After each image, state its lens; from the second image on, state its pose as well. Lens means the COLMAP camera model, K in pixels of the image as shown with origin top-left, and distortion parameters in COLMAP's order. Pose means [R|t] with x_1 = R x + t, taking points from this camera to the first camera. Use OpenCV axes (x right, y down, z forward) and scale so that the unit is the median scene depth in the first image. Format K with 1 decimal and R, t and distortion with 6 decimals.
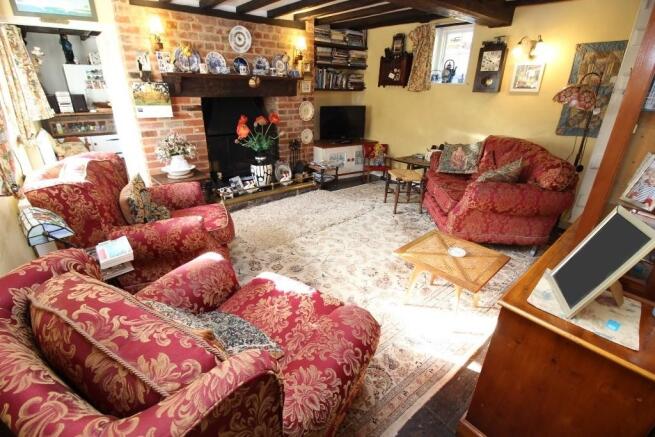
lens RADIAL K [[312.2, 0, 328.1], [0, 312.2, 218.5], [0, 0, 1]] dist [-0.019063, -0.001487]
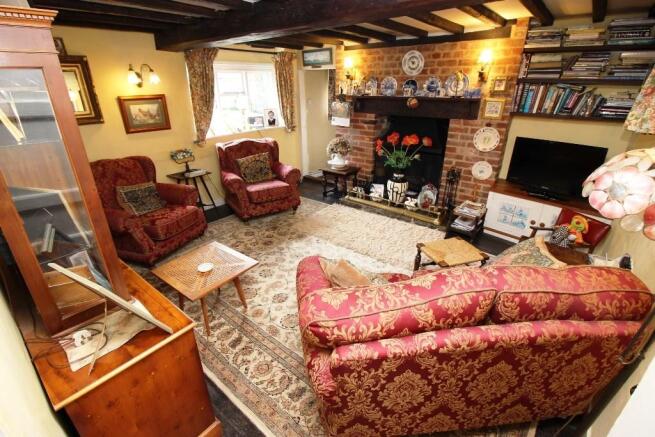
lens RADIAL K [[312.2, 0, 326.6], [0, 312.2, 219.8], [0, 0, 1]] dist [-0.019063, -0.001487]
pose [[0.154123, 0.362177, -0.919279, 0.758665], [-0.391149, 0.876750, 0.279843, -0.262156], [0.907330, 0.316445, 0.276793, 0.550205]]
